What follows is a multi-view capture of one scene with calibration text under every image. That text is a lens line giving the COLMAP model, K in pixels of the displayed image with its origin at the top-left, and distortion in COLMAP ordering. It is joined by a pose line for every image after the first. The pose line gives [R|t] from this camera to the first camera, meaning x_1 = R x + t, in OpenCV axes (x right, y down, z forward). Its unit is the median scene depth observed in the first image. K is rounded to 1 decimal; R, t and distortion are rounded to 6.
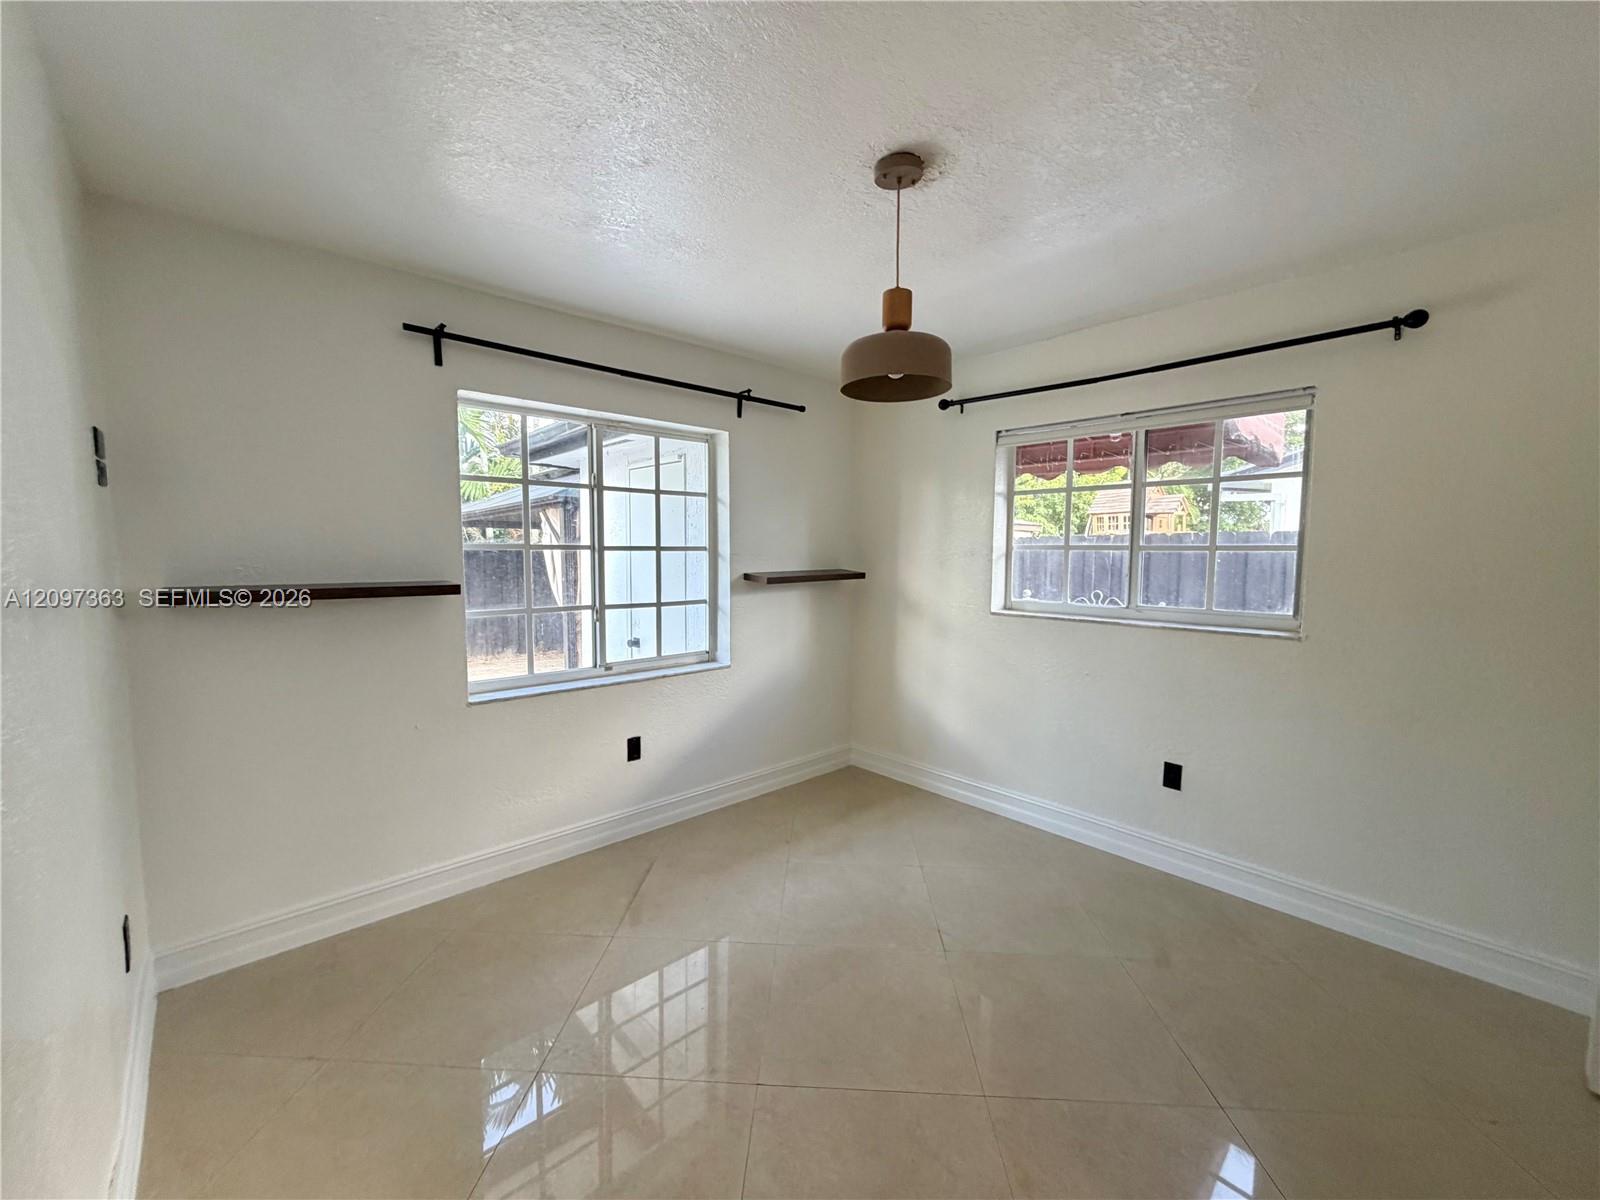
lens RADIAL K [[639.3, 0, 794.0], [0, 639.3, 597.6], [0, 0, 1]] dist [0.001768, -0.001014]
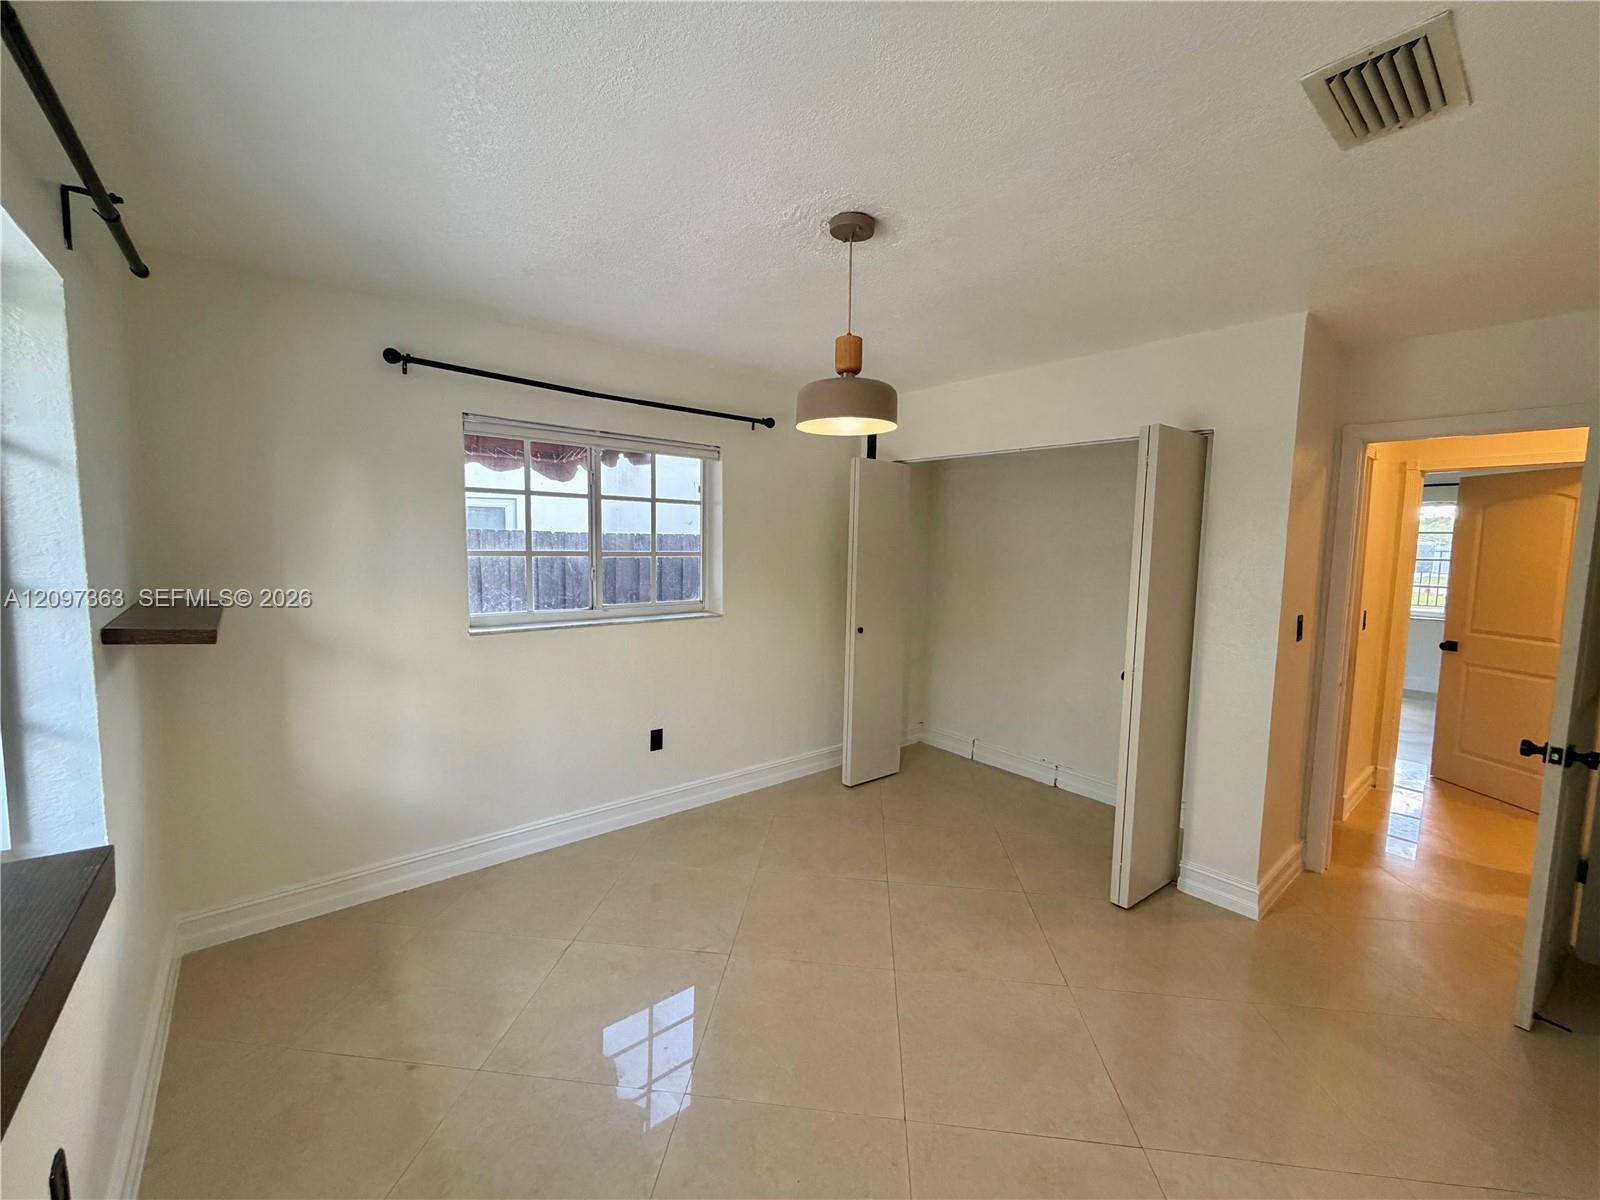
lens RADIAL K [[639.3, 0, 794.0], [0, 639.3, 597.6], [0, 0, 1]] dist [0.001768, -0.001014]
pose [[0.047040, -0.090268, 0.994806, -0.522808], [0.060386, 0.994344, 0.087370, -0.074388], [-0.997066, 0.055962, 0.052225, 0.575235]]
